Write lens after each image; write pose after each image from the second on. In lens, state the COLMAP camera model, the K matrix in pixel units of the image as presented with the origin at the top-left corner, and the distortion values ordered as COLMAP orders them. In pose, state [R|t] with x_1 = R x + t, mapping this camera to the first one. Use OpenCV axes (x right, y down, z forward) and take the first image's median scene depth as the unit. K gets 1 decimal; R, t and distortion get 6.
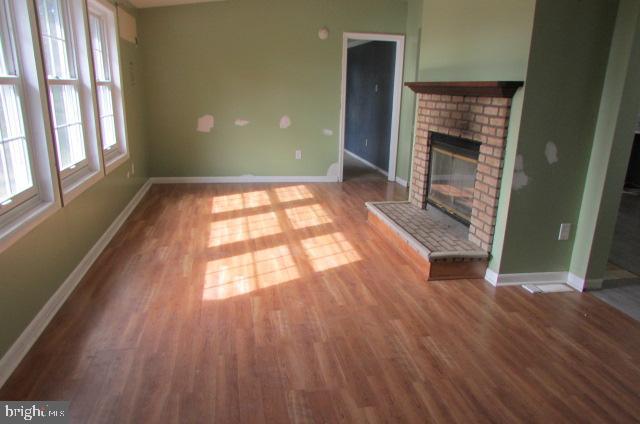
lens RADIAL K [[460.0, 0, 316.6], [0, 460.0, 212.9], [0, 0, 1]] dist [-0.032052, -0.001800]
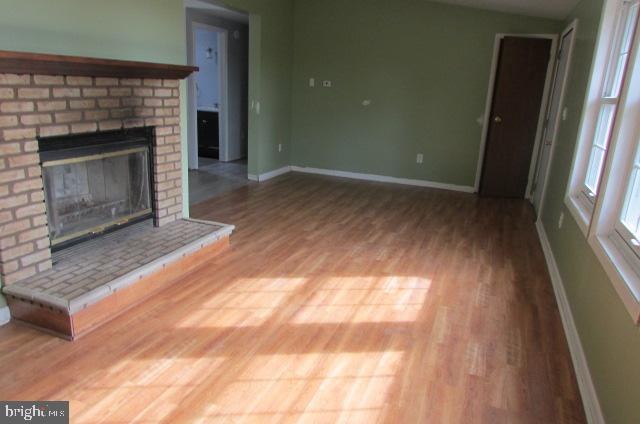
lens RADIAL K [[460.0, 0, 316.6], [0, 460.0, 212.9], [0, 0, 1]] dist [-0.032052, -0.001800]
pose [[-0.841632, -0.219587, 0.493394, -0.447684], [0.061847, 0.868404, 0.491985, -0.449747], [-0.536499, 0.444585, -0.717296, 1.592386]]
